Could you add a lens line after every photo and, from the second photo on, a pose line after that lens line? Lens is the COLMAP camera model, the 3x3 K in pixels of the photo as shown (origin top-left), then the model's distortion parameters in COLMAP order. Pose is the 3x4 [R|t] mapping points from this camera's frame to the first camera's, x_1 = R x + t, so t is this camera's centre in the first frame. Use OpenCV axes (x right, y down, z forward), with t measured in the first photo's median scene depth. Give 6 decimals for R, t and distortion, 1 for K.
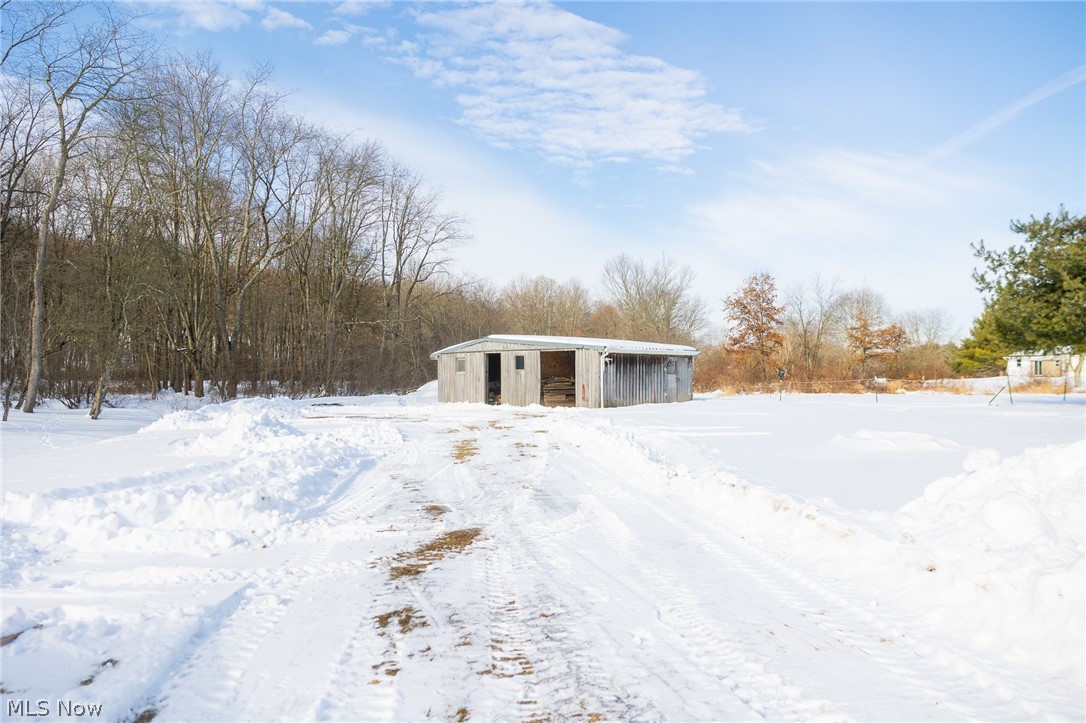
lens RADIAL K [[730.7, 0, 543.0], [0, 730.7, 361.5], [0, 0, 1]] dist [-0.006335, -0.001836]
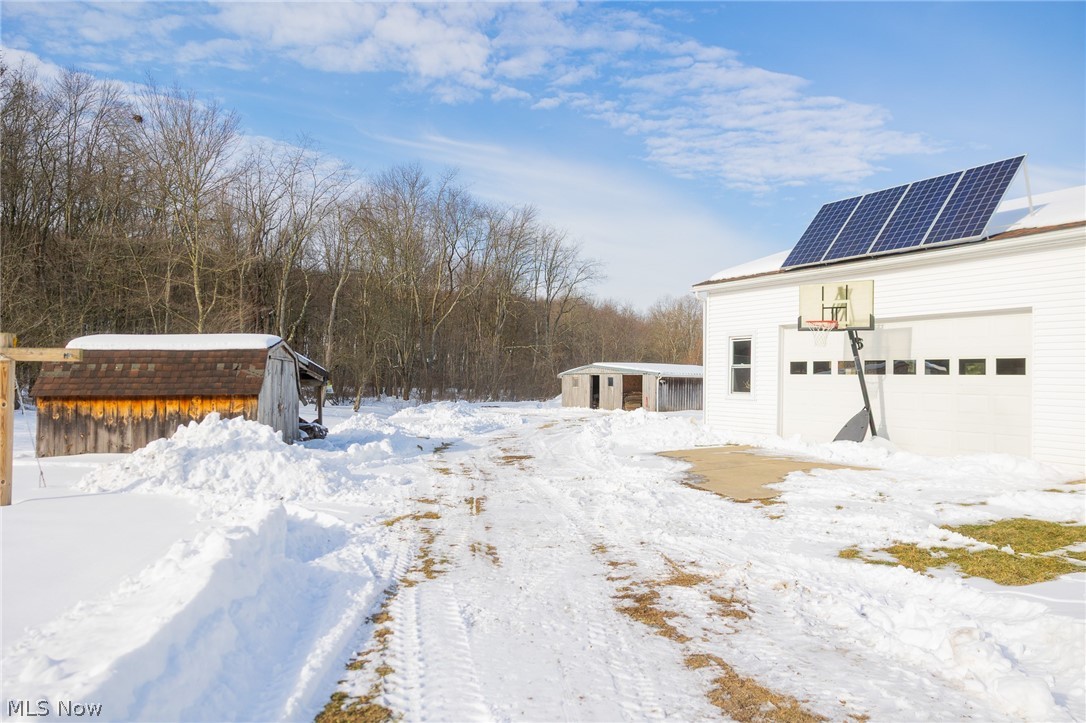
lens RADIAL K [[730.7, 0, 543.0], [0, 730.7, 361.5], [0, 0, 1]] dist [-0.006335, -0.001836]
pose [[0.974466, 0.009354, -0.224338, 0.073580], [-0.012070, 0.999870, -0.010735, -0.009675], [0.224209, 0.013169, 0.974452, -0.224291]]
